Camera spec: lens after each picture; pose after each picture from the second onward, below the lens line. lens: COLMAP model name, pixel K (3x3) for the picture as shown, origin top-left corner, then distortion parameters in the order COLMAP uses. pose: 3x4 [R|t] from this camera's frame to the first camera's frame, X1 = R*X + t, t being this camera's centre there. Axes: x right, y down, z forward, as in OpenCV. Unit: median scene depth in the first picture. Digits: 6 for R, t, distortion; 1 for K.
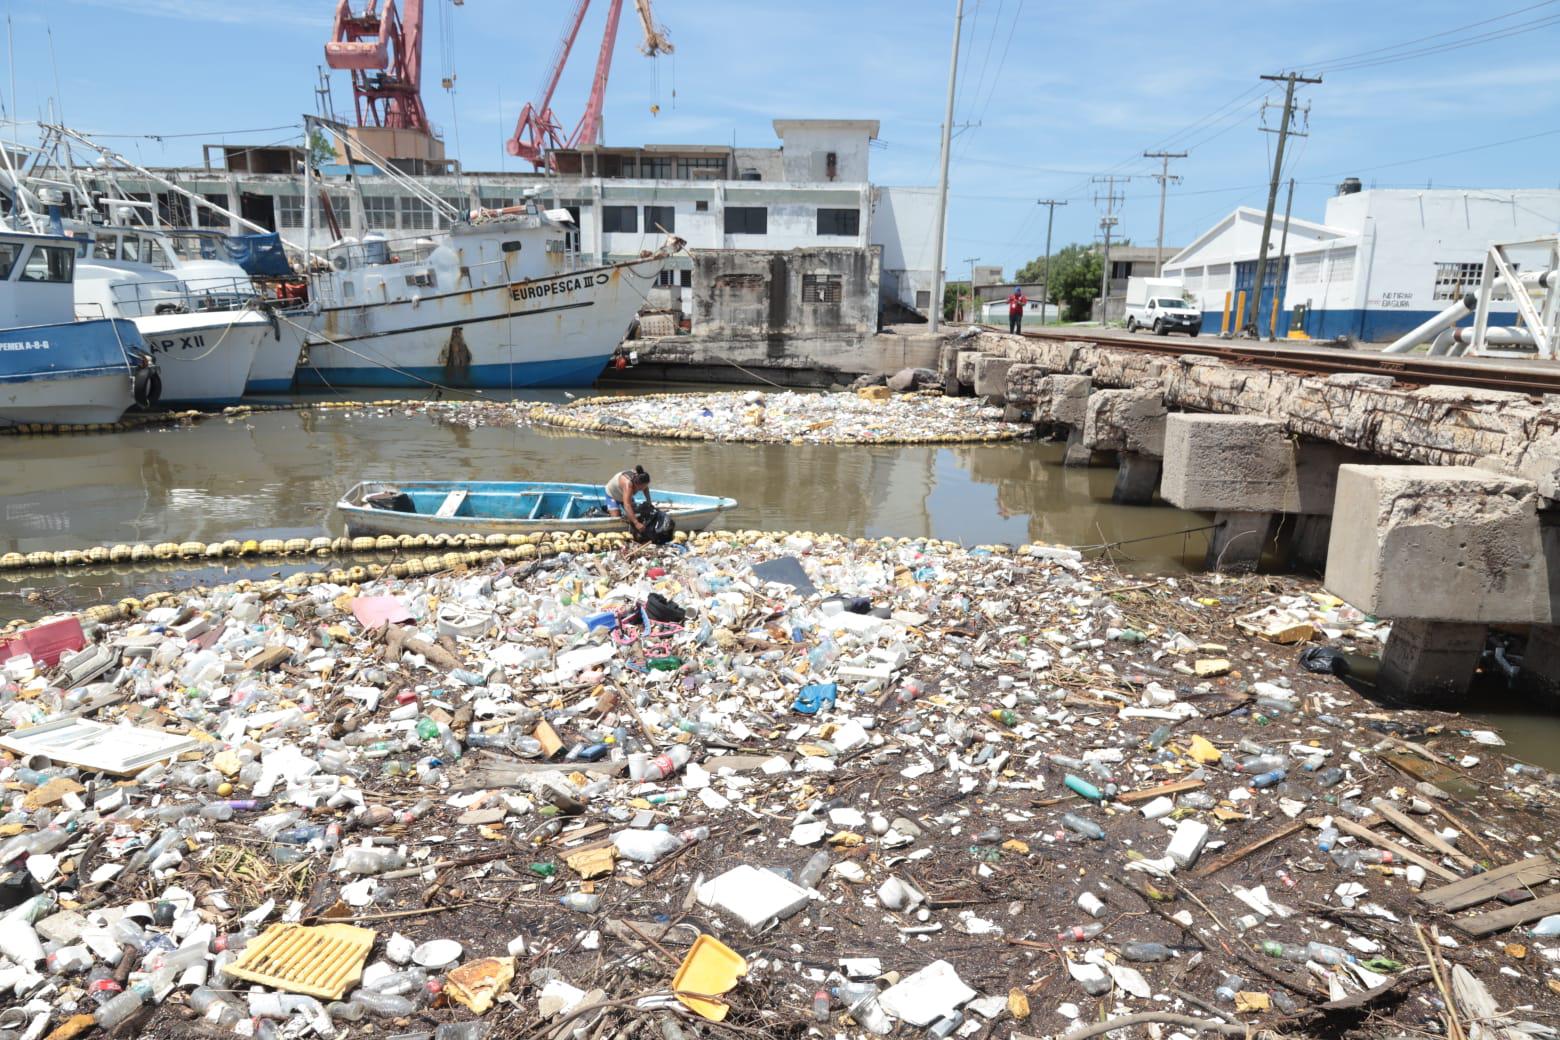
lens RADIAL K [[1061.7, 0, 778.6], [0, 1061.7, 518.9], [0, 0, 1]] dist [0.012537, -0.006391]
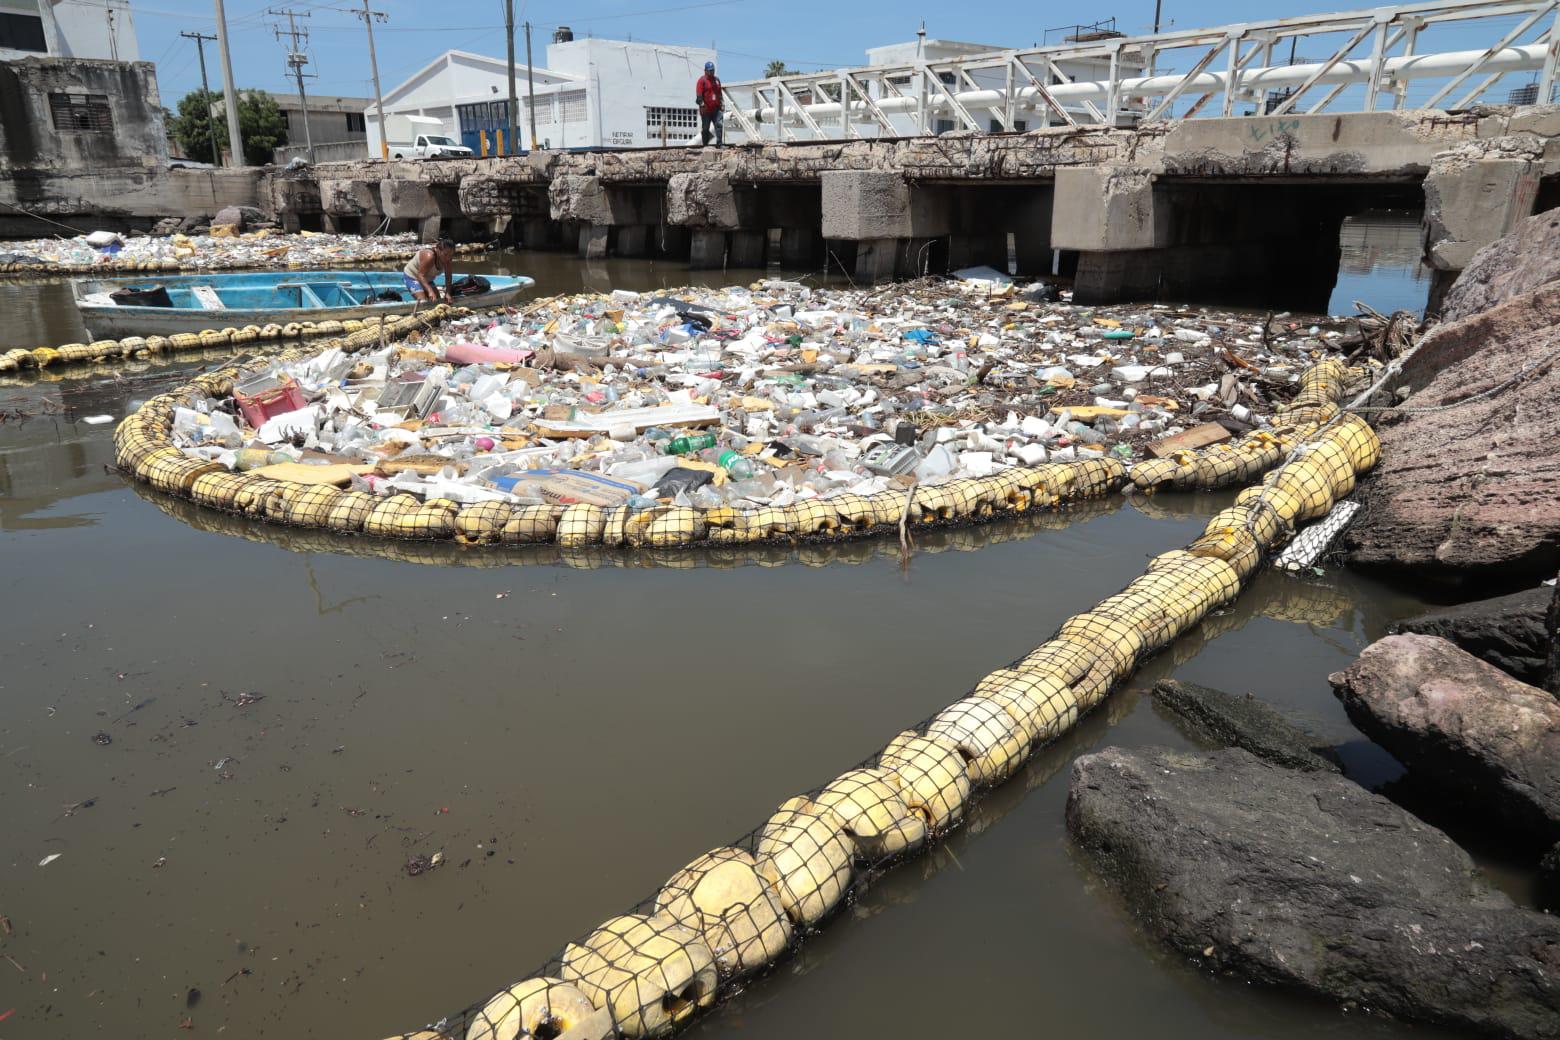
lens RADIAL K [[1061.7, 0, 776.0], [0, 1061.7, 534.4], [0, 0, 1]] dist [0.012537, -0.006391]
pose [[0.687657, -0.243319, 0.684049, -0.233976], [0.155131, 0.969654, 0.188961, 0.027228], [-0.709269, -0.023823, 0.704536, 0.030310]]
